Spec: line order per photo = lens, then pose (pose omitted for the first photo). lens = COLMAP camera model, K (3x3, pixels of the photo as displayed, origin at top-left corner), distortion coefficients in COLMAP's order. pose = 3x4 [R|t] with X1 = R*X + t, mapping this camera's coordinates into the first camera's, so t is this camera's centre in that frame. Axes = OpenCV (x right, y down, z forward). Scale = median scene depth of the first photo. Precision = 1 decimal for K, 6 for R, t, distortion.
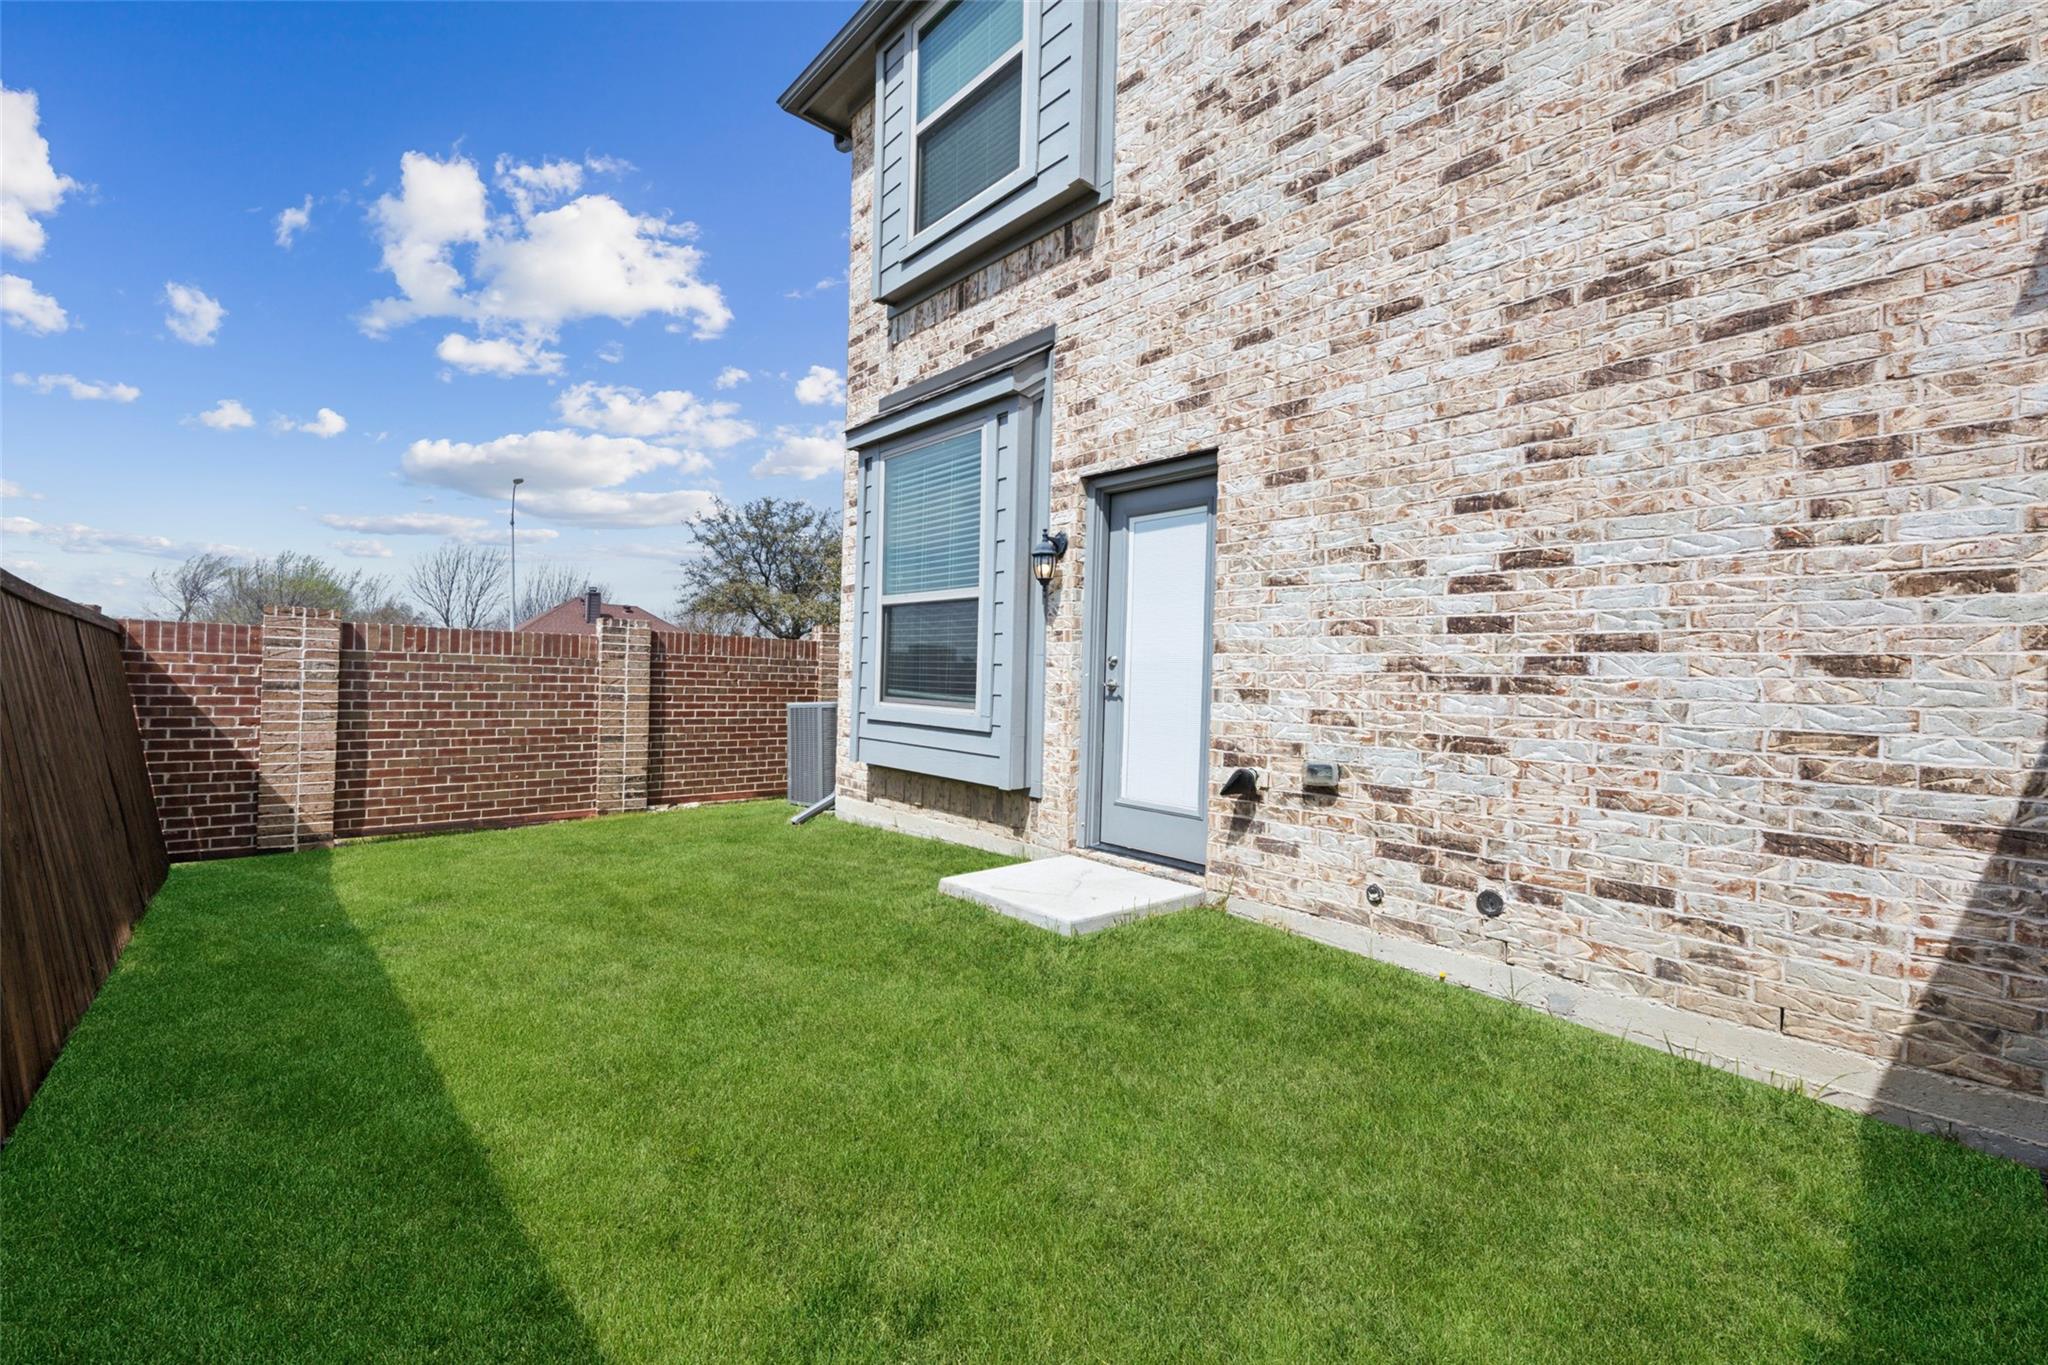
lens RADIAL K [[791.3, 0, 1013.7], [0, 791.3, 682.0], [0, 0, 1]] dist [-0.003898, -0.000089]
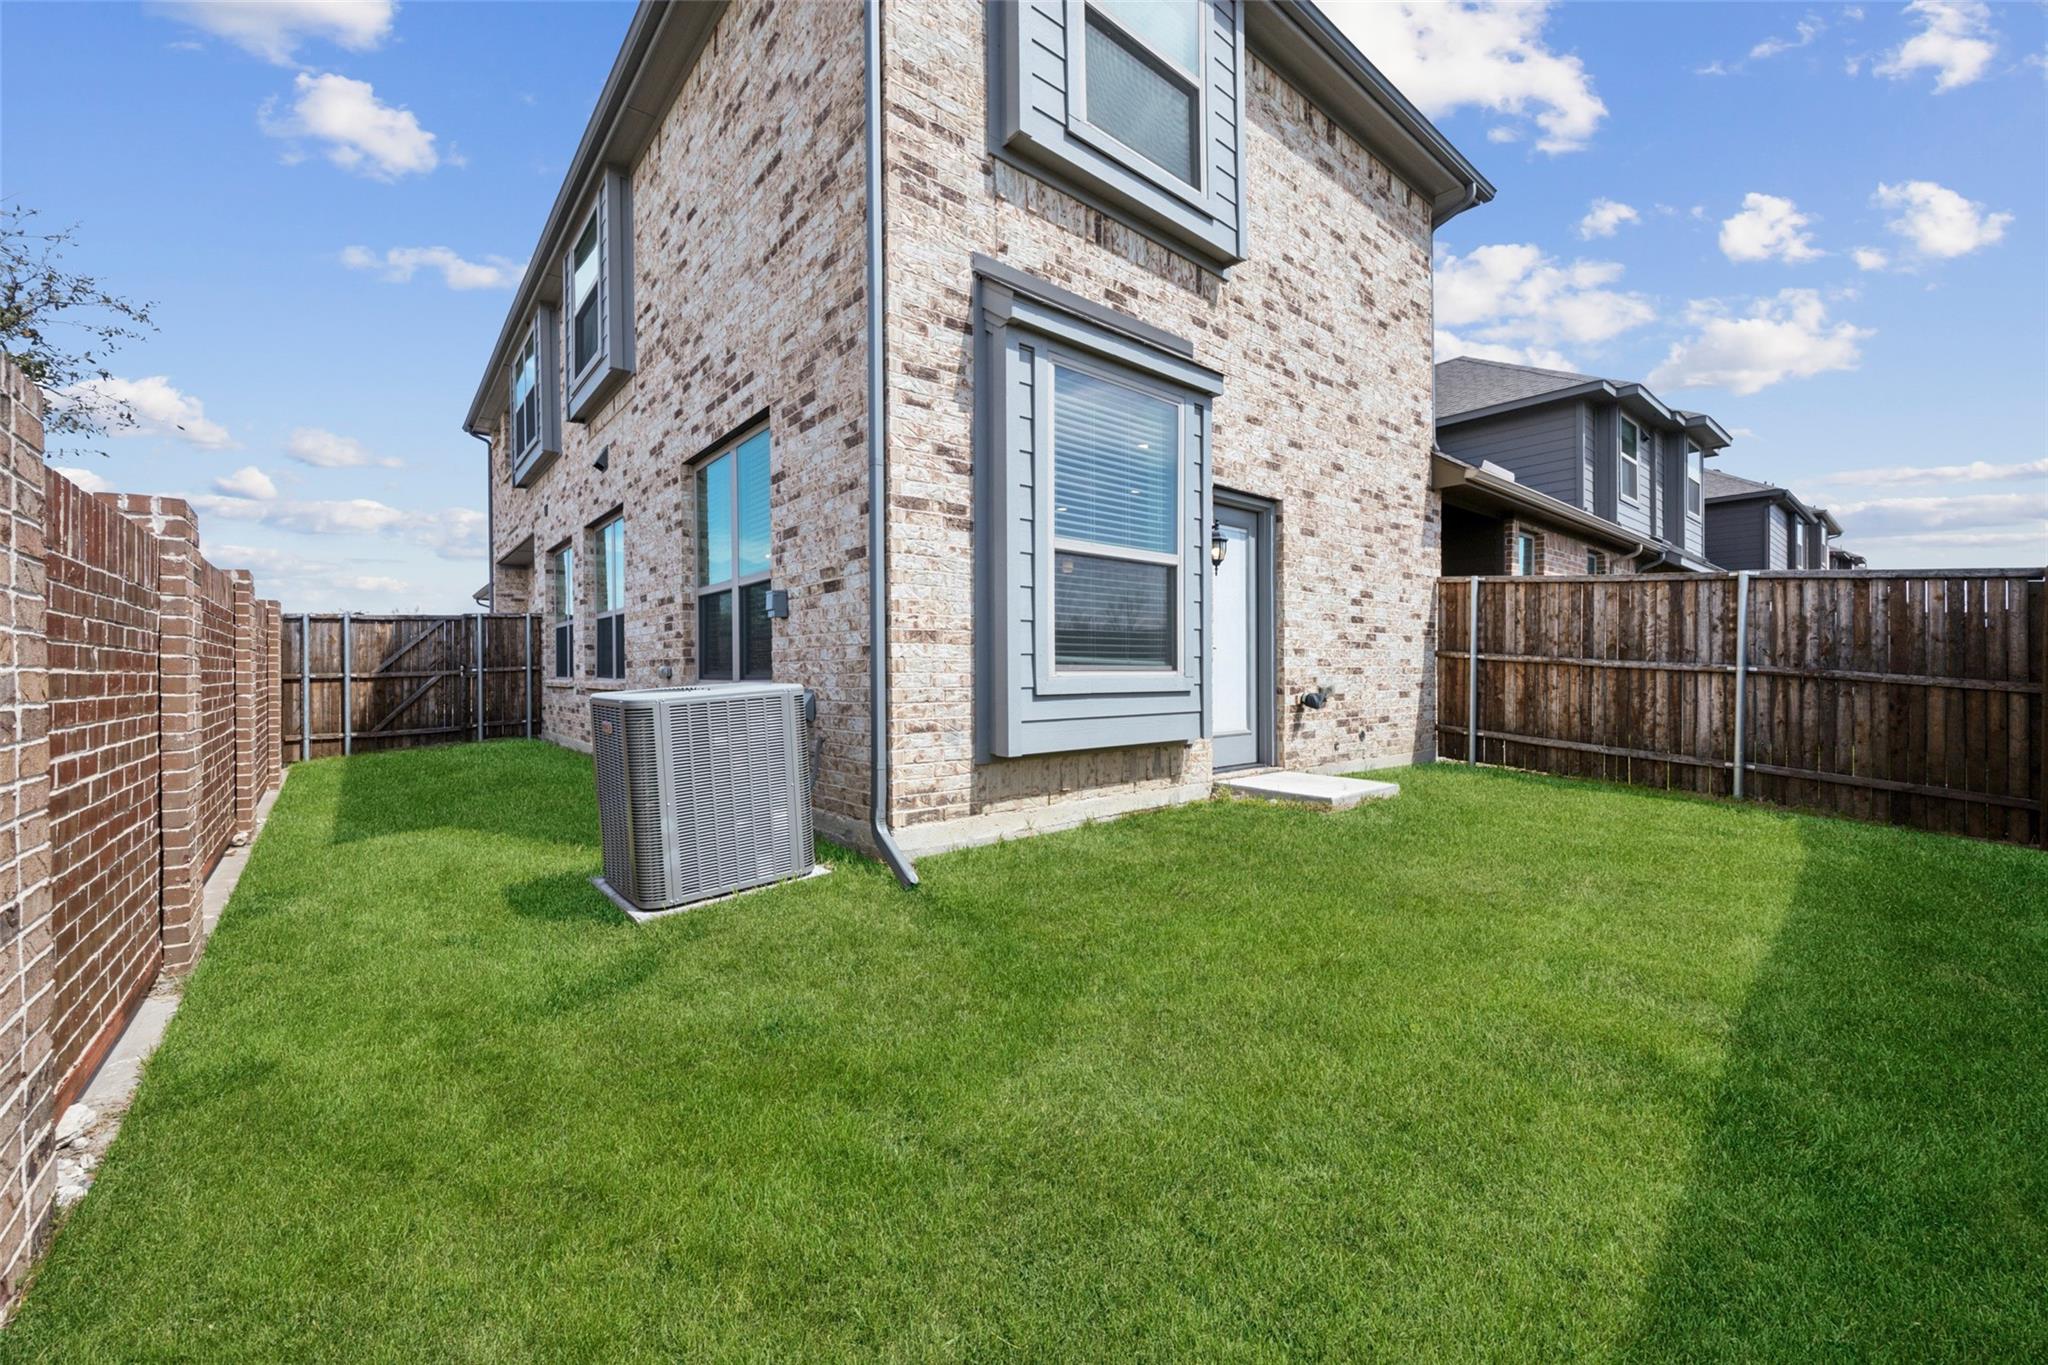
lens RADIAL K [[791.3, 0, 1014.5], [0, 791.3, 676.2], [0, 0, 1]] dist [-0.003898, -0.000089]
pose [[0.052941, -0.034635, 0.997997, -1.172197], [0.010593, 0.999362, 0.034120, 0.003202], [-0.998541, 0.008765, 0.053274, 1.218232]]
